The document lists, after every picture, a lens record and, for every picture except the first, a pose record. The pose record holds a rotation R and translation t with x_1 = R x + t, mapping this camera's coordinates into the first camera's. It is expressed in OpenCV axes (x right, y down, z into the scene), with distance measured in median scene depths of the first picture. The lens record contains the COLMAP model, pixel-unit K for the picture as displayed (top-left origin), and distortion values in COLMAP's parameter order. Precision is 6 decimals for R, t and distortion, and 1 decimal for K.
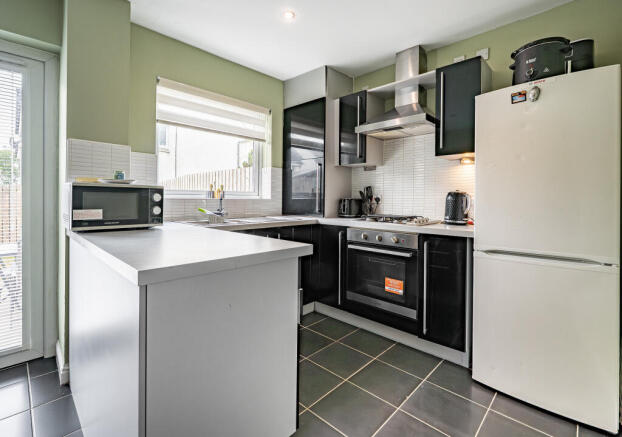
lens RADIAL K [[285.4, 0, 308.2], [0, 285.4, 190.4], [0, 0, 1]] dist [-0.001944, -0.000592]
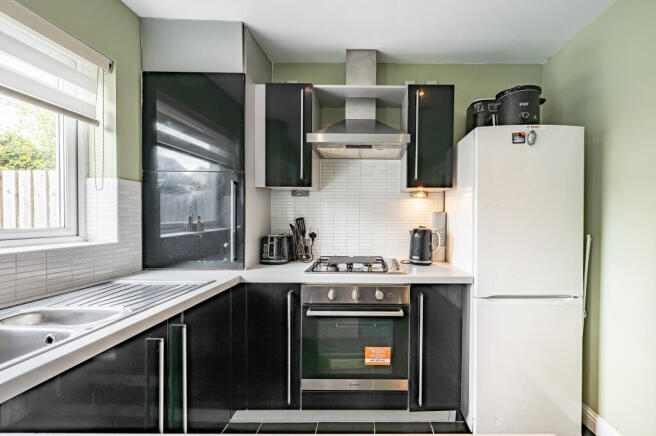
lens RADIAL K [[268.2, 0, 362.5], [0, 268.2, 219.2], [0, 0, 1]] dist [-0.000417, -0.000187]
pose [[0.713977, -0.009278, 0.700108, -0.201210], [-0.019228, 0.999275, 0.032851, -0.045289], [-0.699905, -0.036916, 0.713281, 0.478120]]
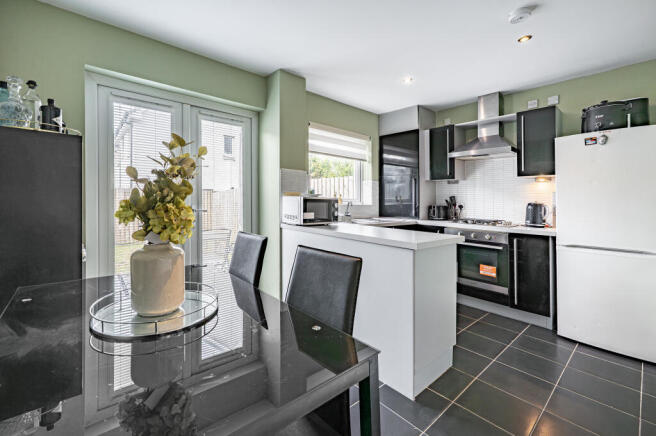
lens RADIAL K [[275.1, 0, 303.6], [0, 275.1, 184.4], [0, 0, 1]] dist [0.000507, 0.000212]
pose [[0.992737, 0.004783, -0.120209, -0.384208], [-0.008173, 0.999582, -0.027725, -0.034654], [0.120027, 0.028506, 0.992361, -0.399923]]
